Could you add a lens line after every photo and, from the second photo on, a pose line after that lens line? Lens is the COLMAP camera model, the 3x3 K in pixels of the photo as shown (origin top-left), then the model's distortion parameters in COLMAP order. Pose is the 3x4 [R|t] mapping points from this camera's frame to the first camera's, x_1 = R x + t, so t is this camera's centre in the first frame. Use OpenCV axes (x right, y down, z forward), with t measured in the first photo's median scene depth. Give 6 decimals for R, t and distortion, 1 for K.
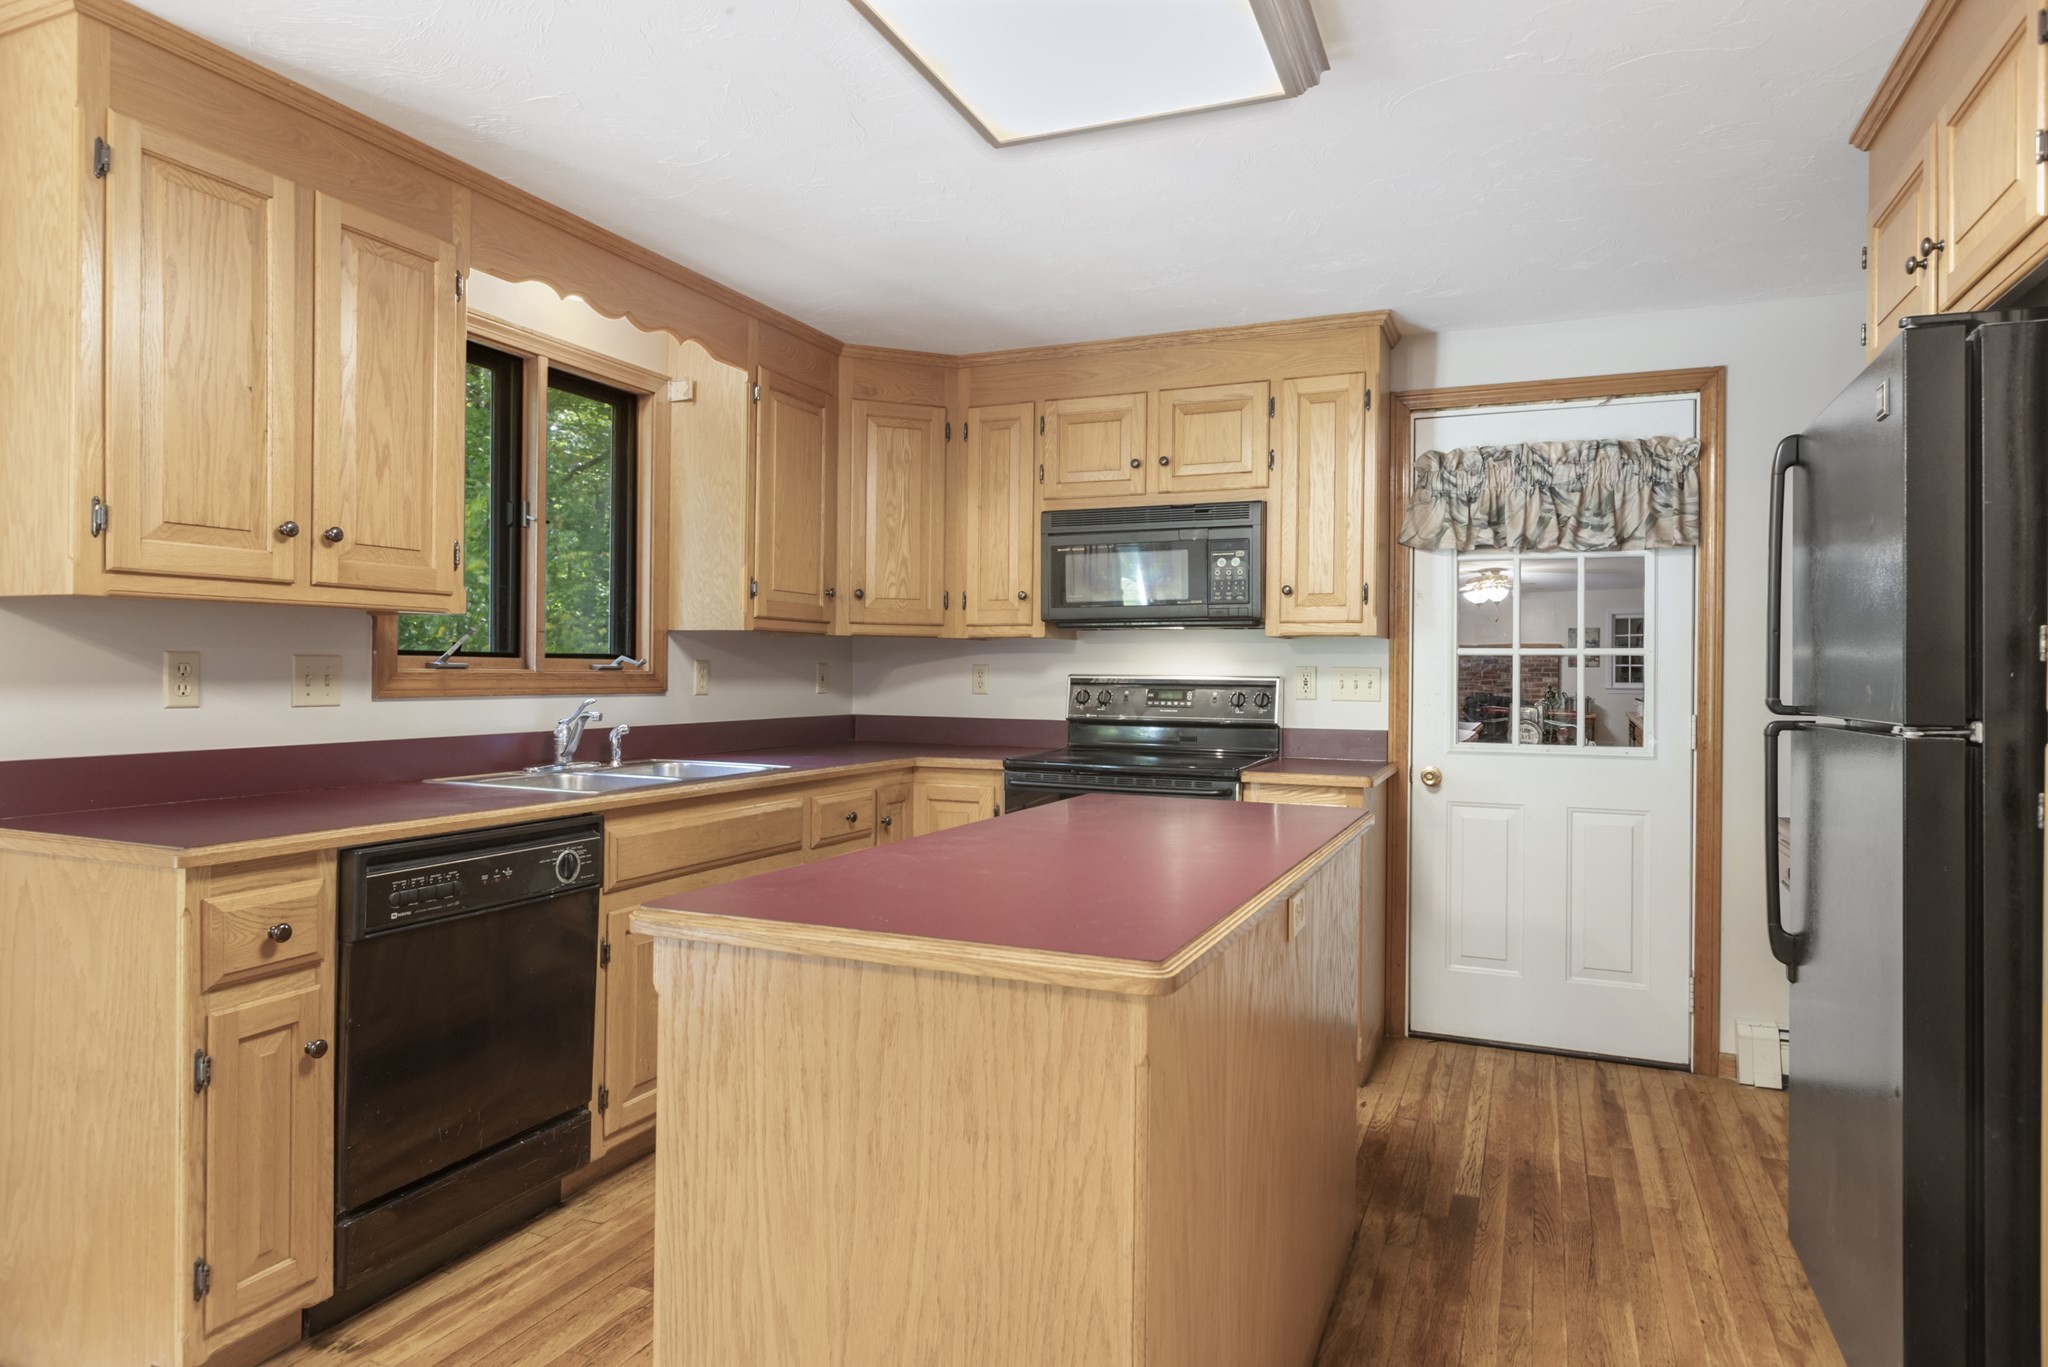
lens RADIAL K [[1197.1, 0, 1022.0], [0, 1197.1, 667.3], [0, 0, 1]] dist [-0.002149, 0.000174]
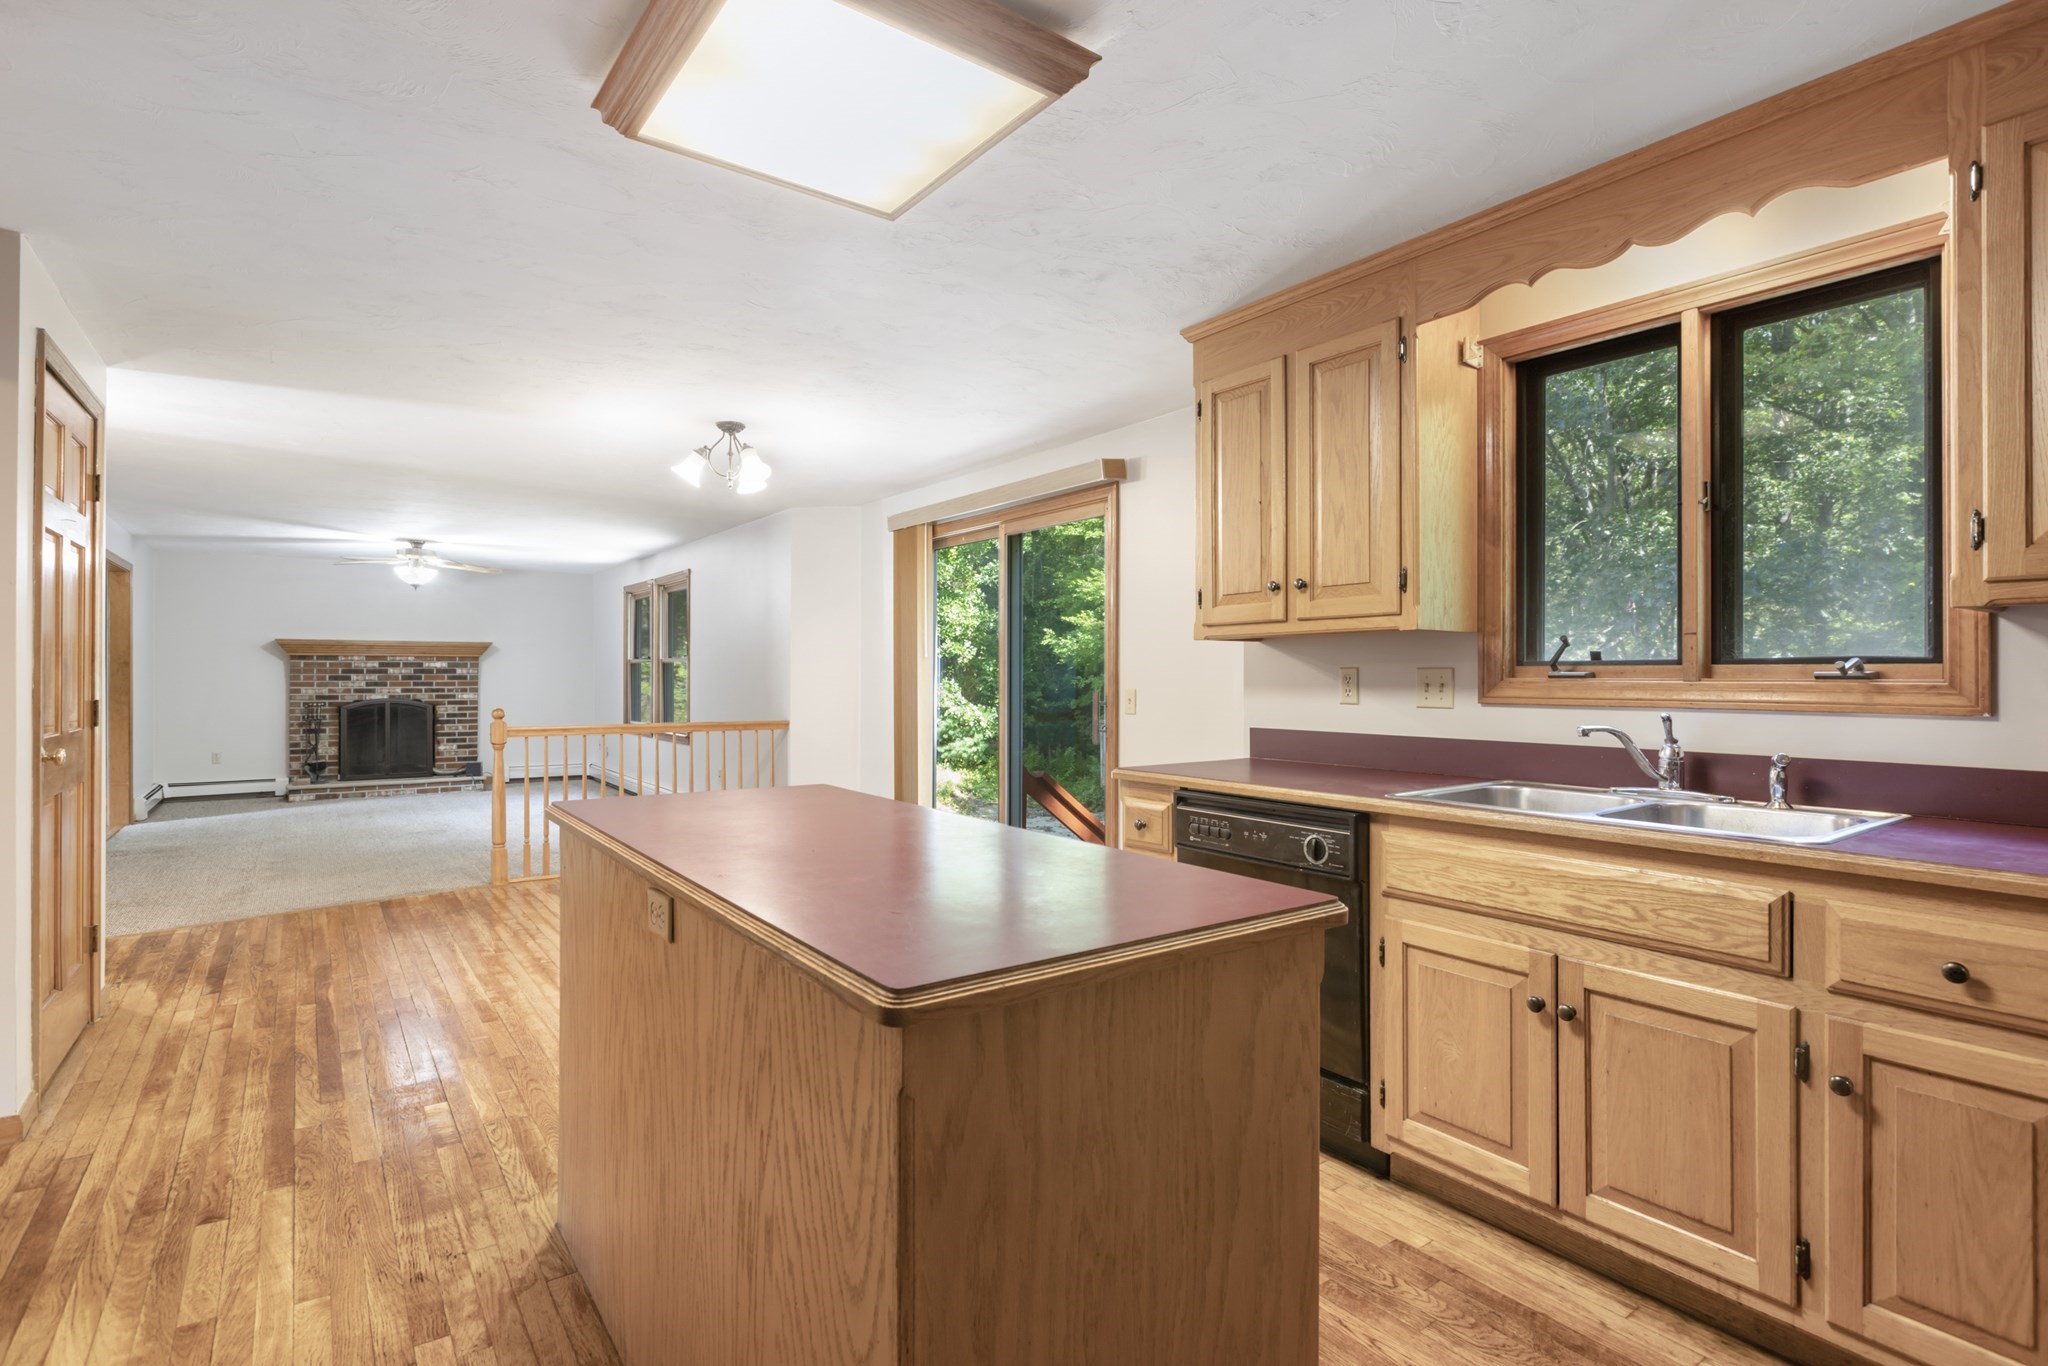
lens RADIAL K [[1004.0, 0, 1028.7], [0, 1004.0, 669.5], [0, 0, 1]] dist [-0.002540, -0.000790]
pose [[-0.512499, -0.015107, -0.858555, 0.386556], [-0.003275, 0.999872, -0.015639, 0.007050], [0.858682, -0.005203, -0.512483, 0.829901]]
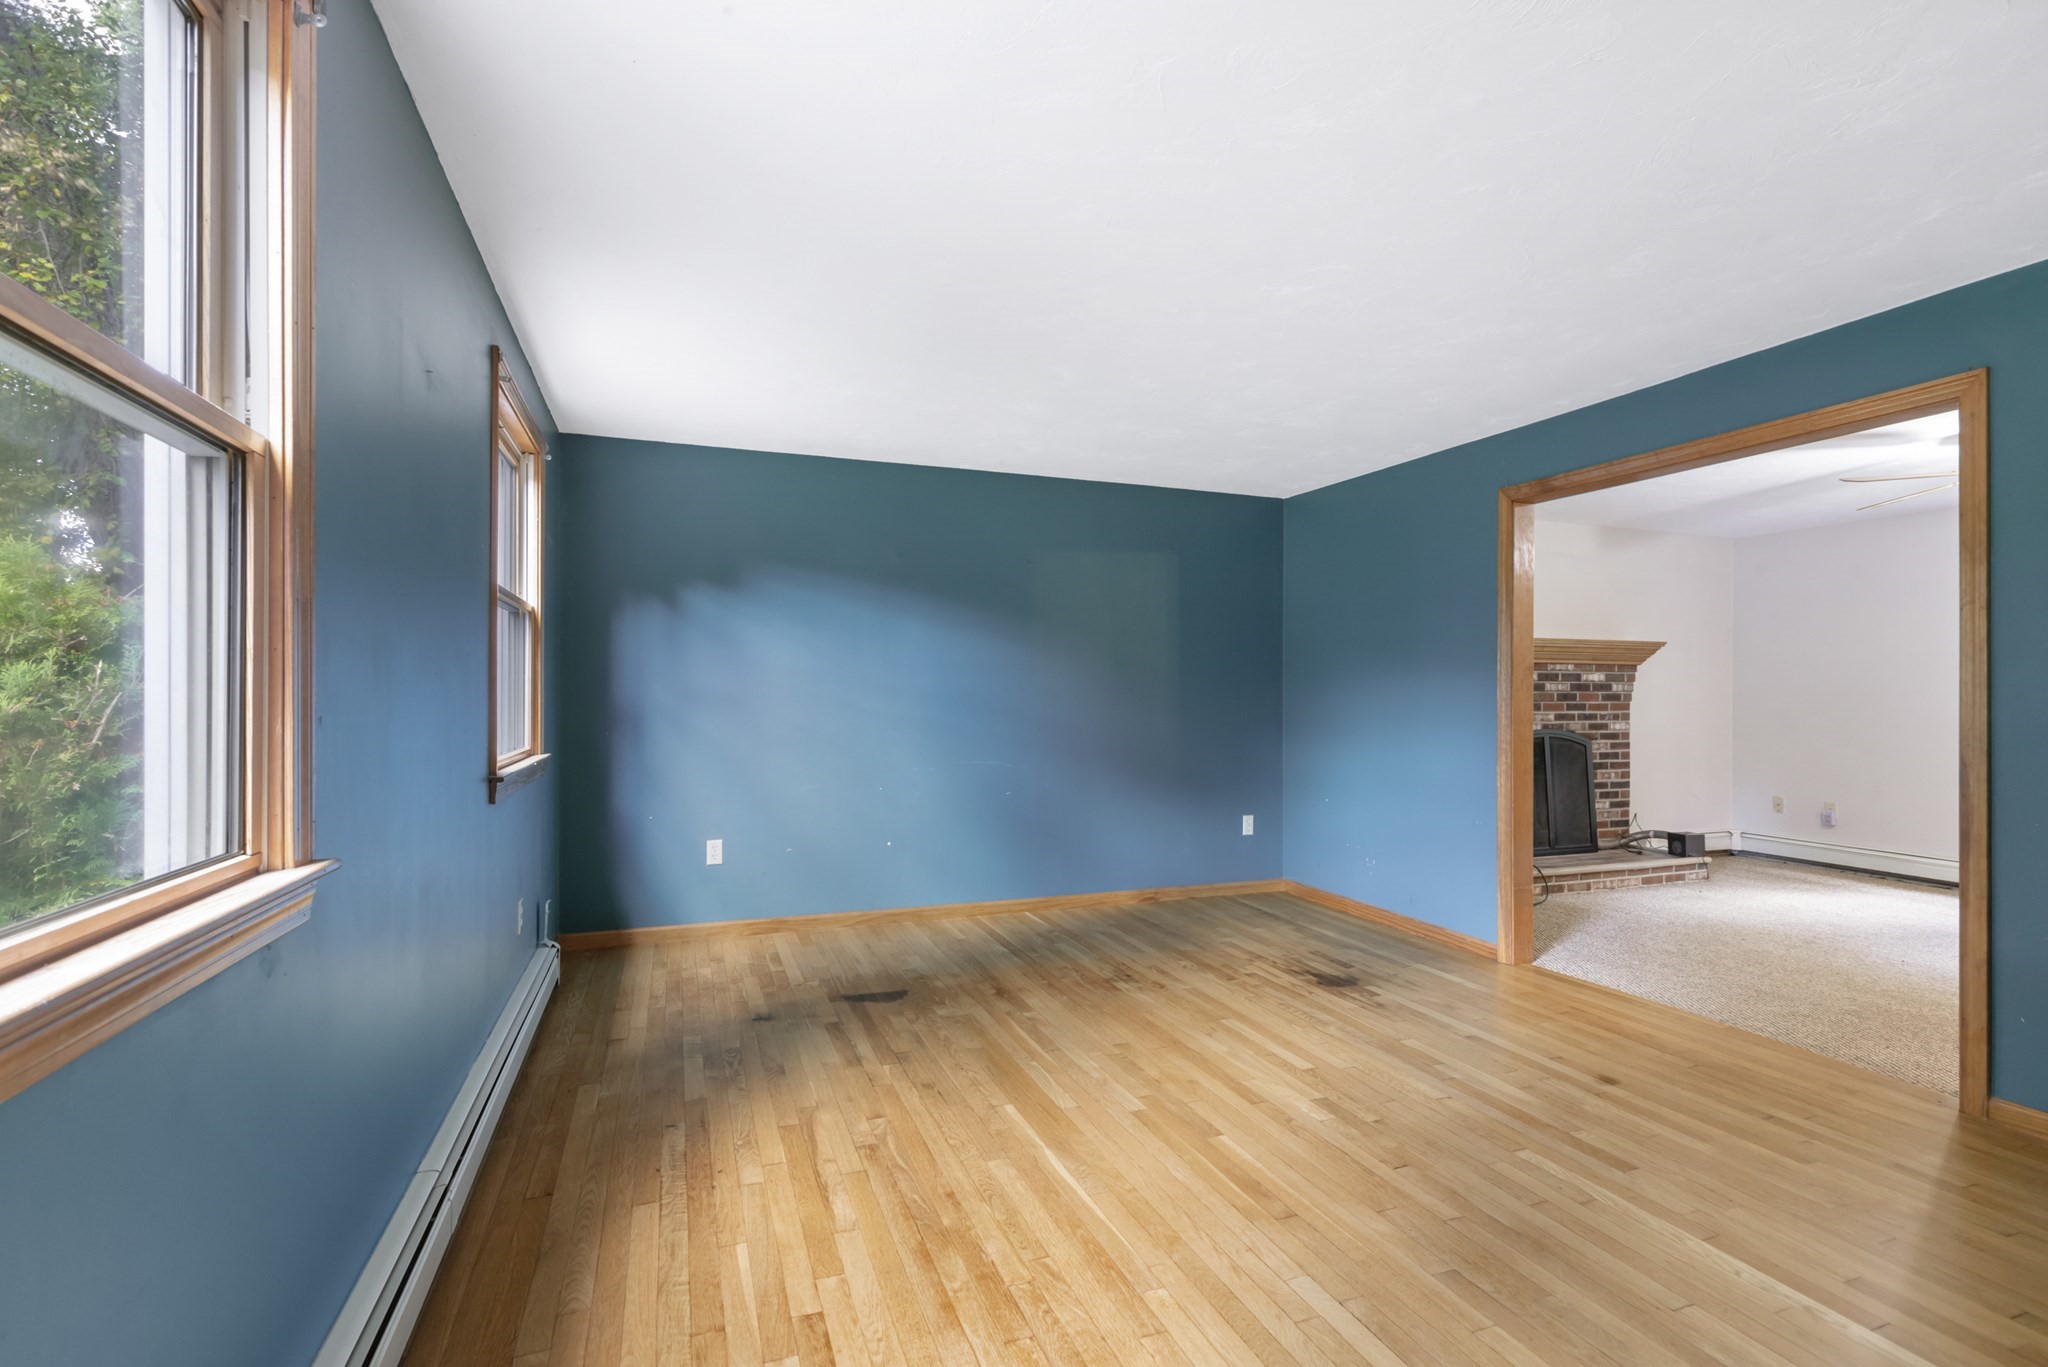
lens RADIAL K [[924.6, 0, 1024.0], [0, 924.6, 683.5], [0, 0, 1]] dist [-0.000819, 0.000324]
pose [[-0.721850, -0.023657, -0.691645, 0.703951], [-0.008804, 0.999649, -0.025003, 0.016642], [0.691994, -0.011959, -0.721805, -1.434637]]
